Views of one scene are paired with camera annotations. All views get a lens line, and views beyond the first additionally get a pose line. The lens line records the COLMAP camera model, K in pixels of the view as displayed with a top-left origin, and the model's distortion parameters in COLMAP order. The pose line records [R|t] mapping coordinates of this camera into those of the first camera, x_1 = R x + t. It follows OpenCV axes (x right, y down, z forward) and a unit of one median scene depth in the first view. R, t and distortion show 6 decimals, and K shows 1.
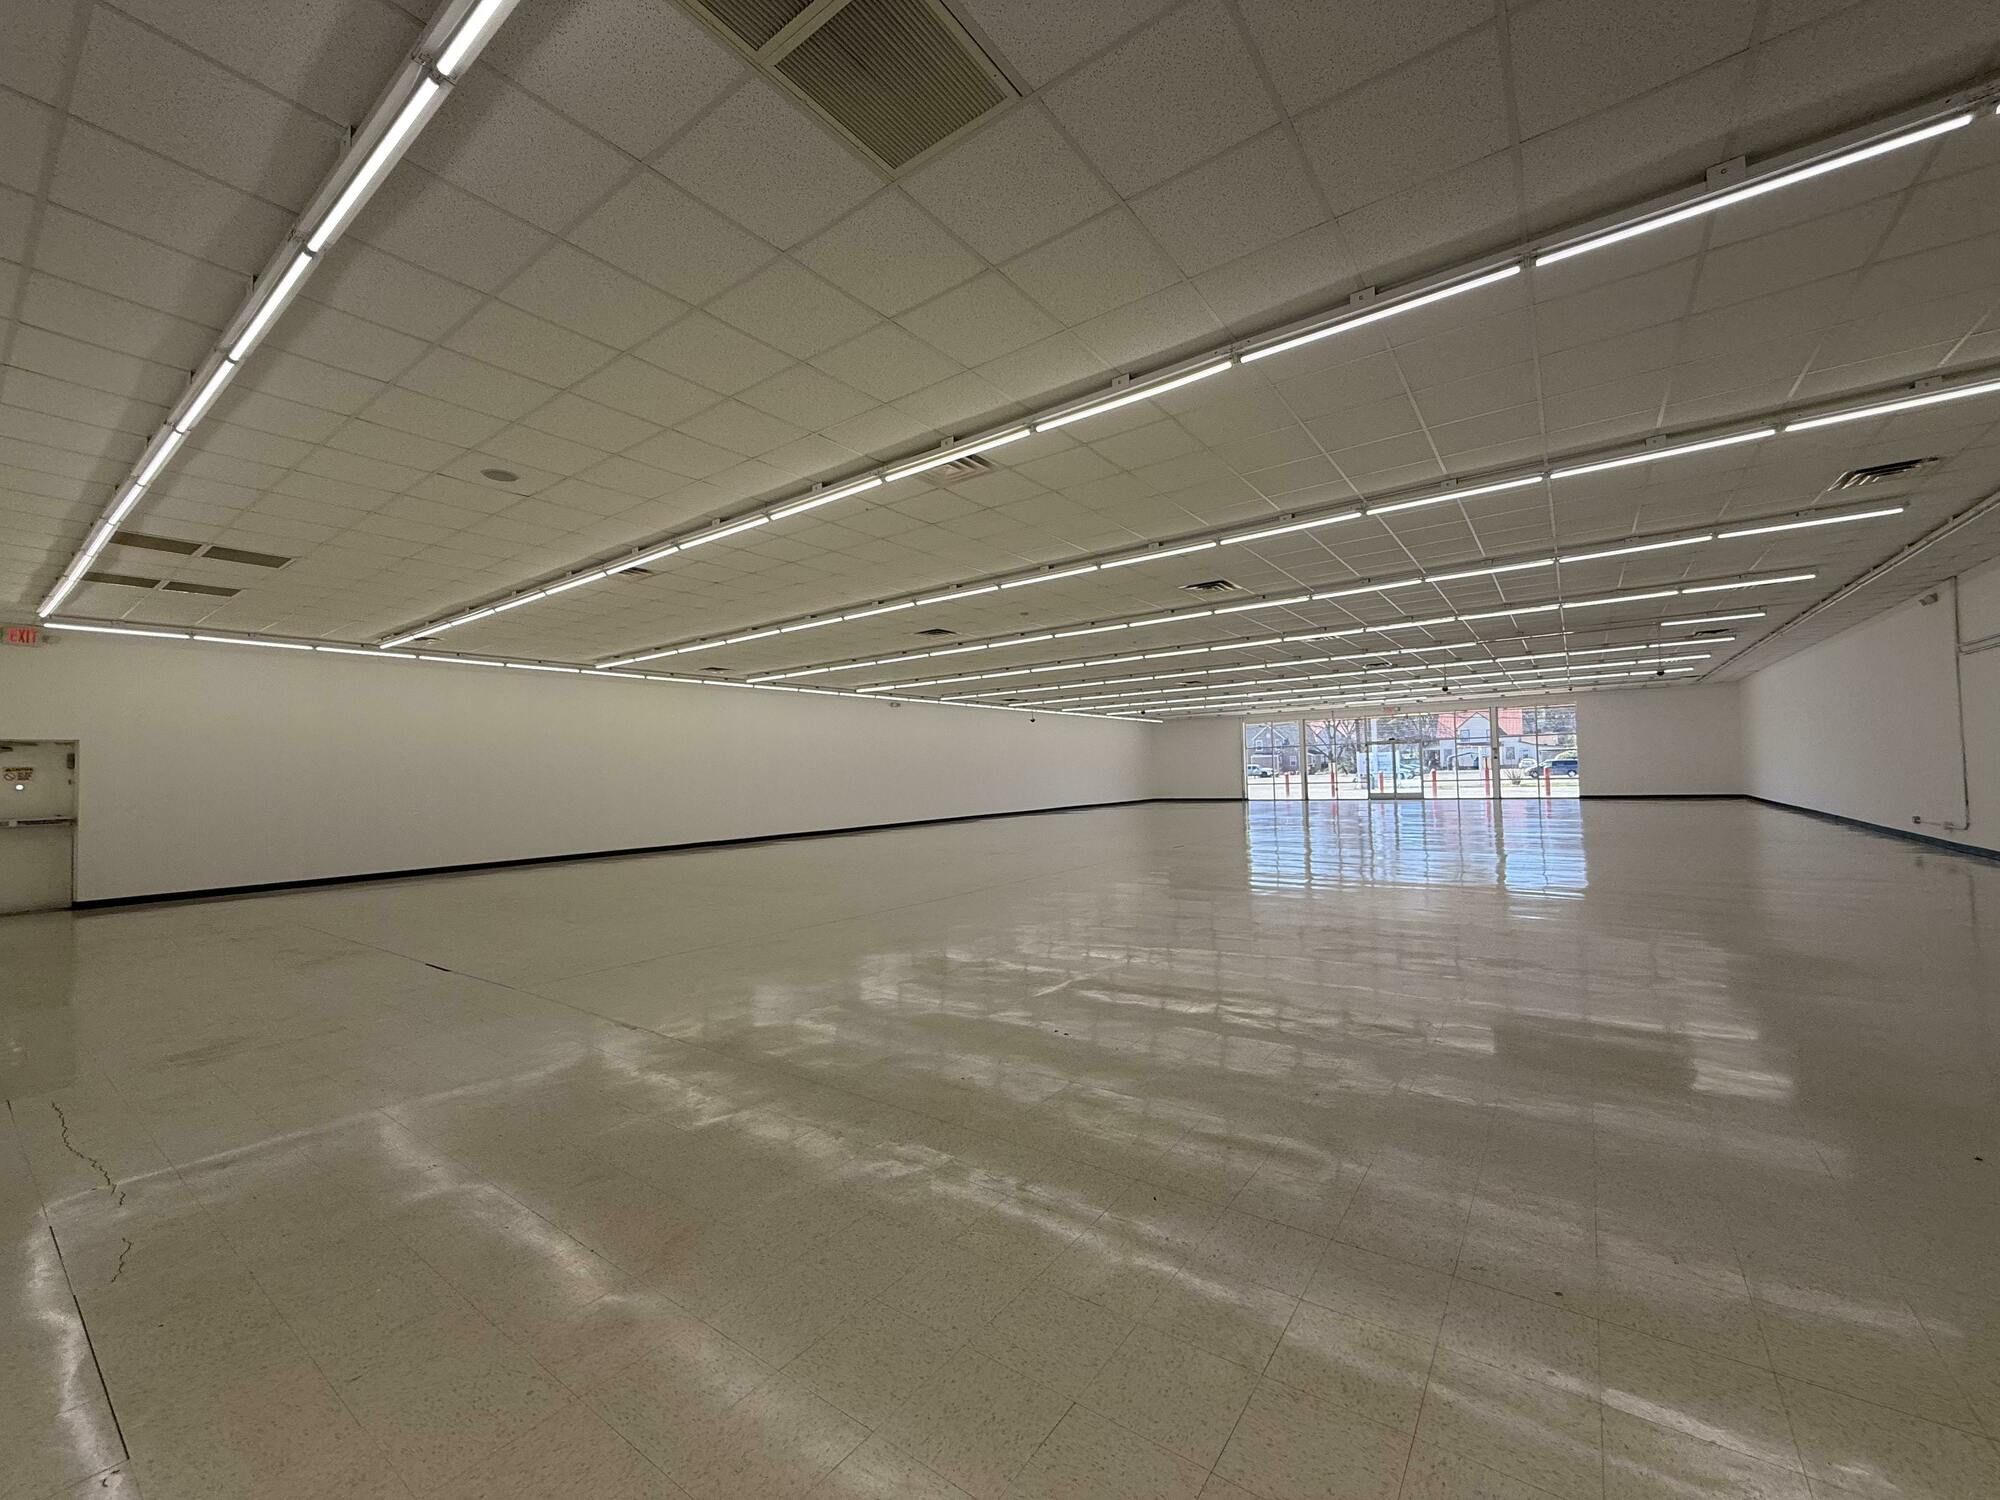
lens RADIAL K [[800.2, 0, 1010.3], [0, 800.2, 780.0], [0, 0, 1]] dist [0.000757, -0.000242]
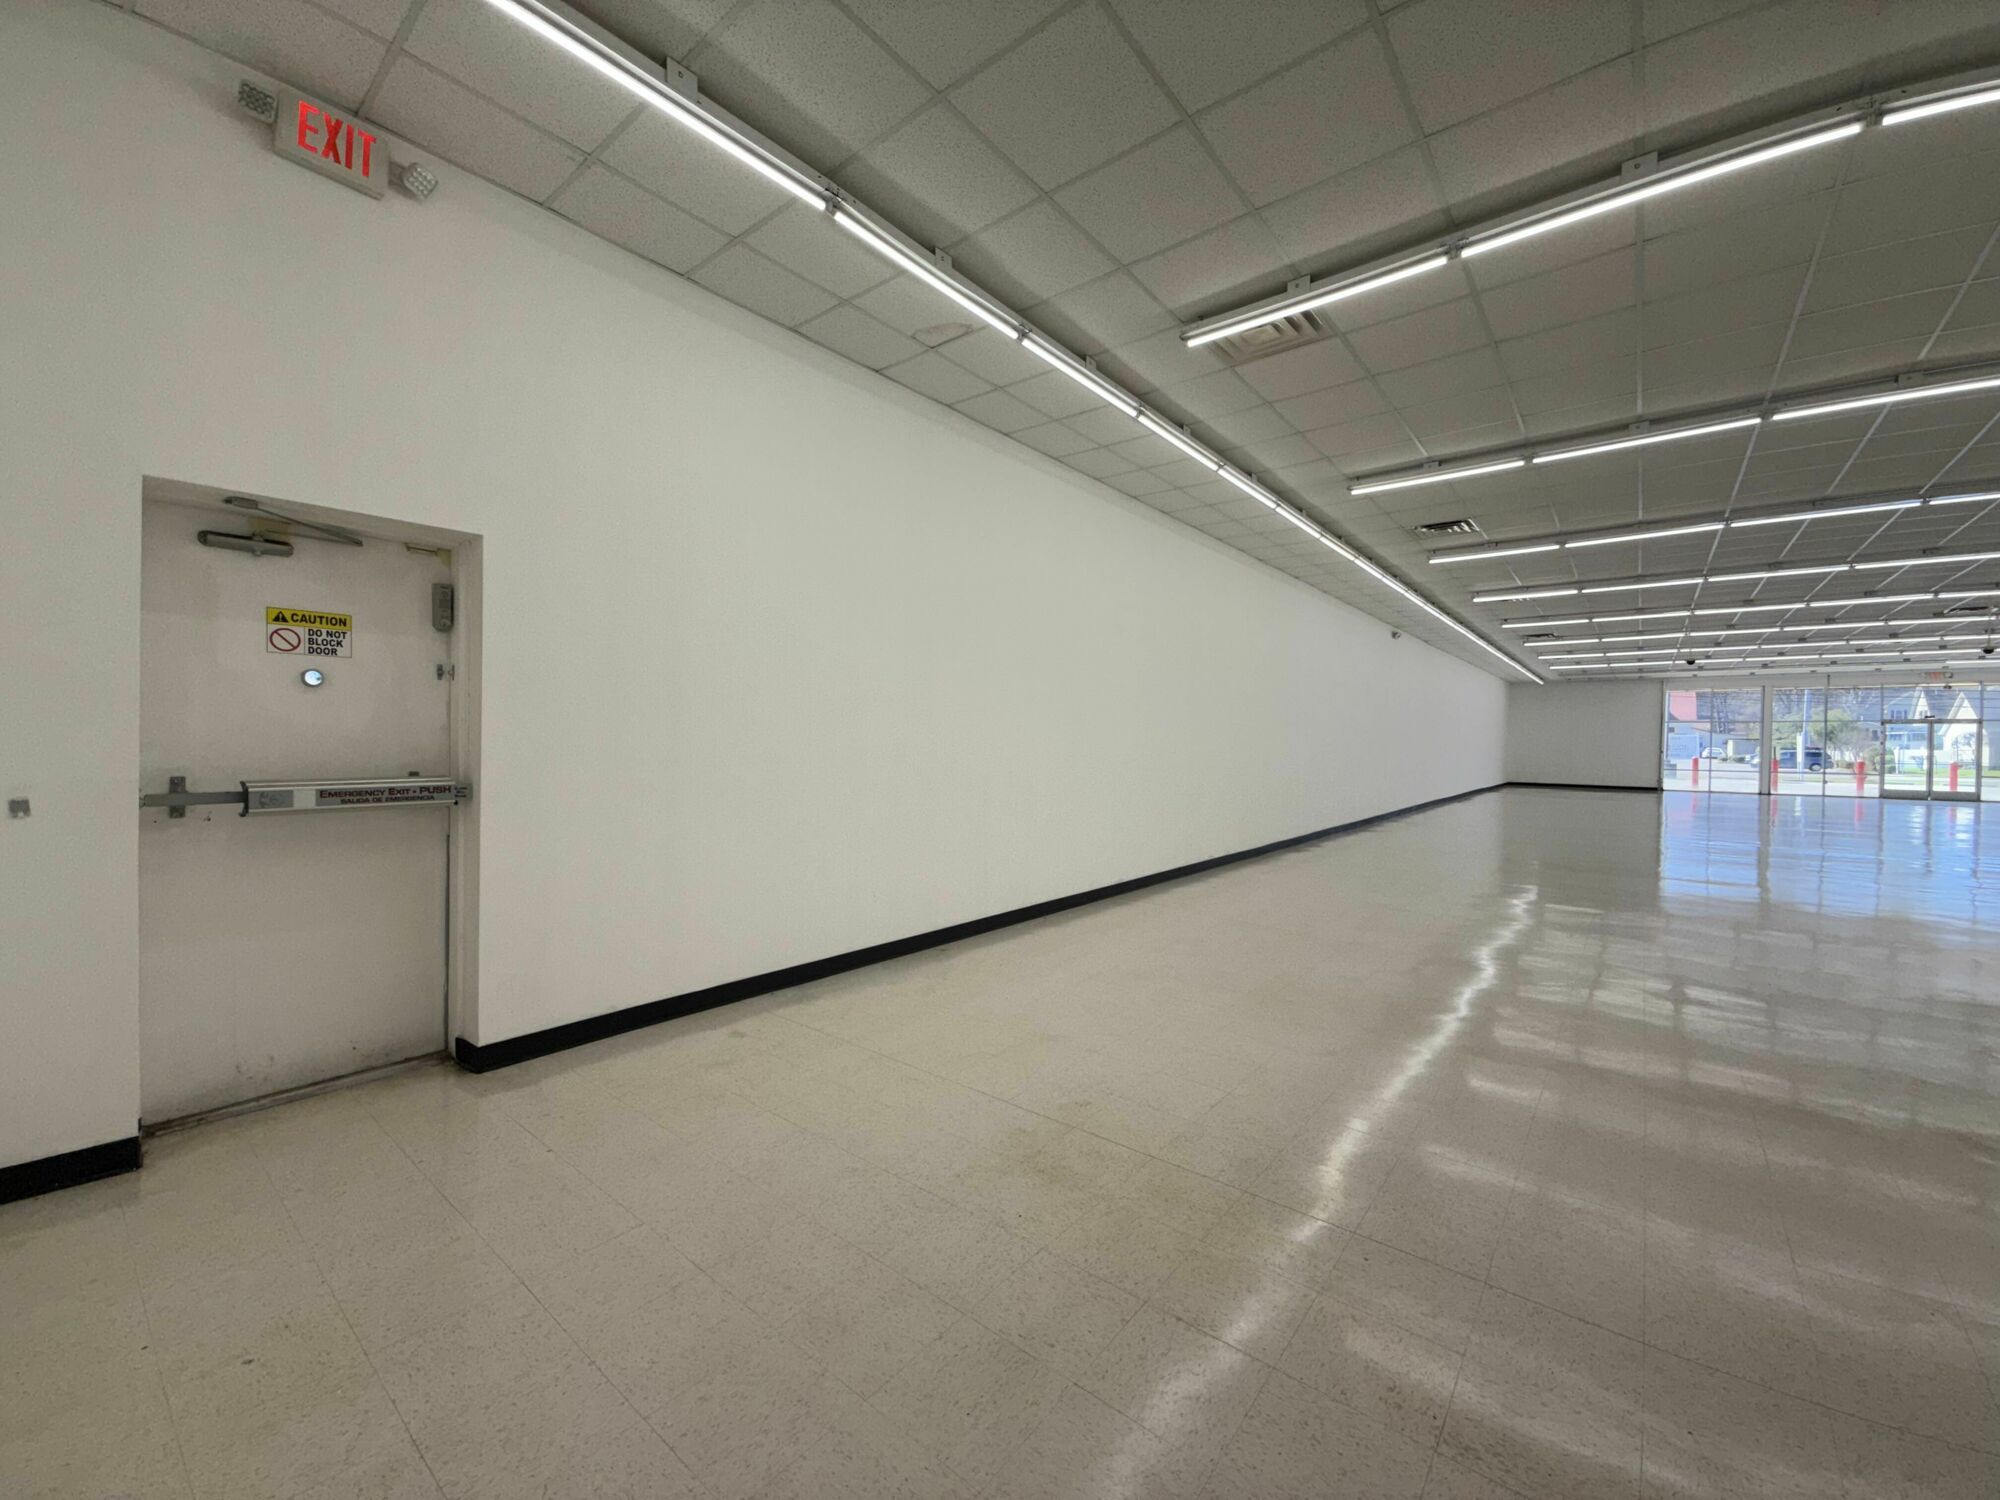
lens RADIAL K [[800.2, 0, 1015.5], [0, 800.2, 833.6], [0, 0, 1]] dist [0.000757, -0.000242]
pose [[0.998495, 0.042901, -0.034179, -0.268183], [-0.038986, 0.993391, 0.107957, 0.006814], [0.038584, -0.106462, 0.993568, 0.196137]]
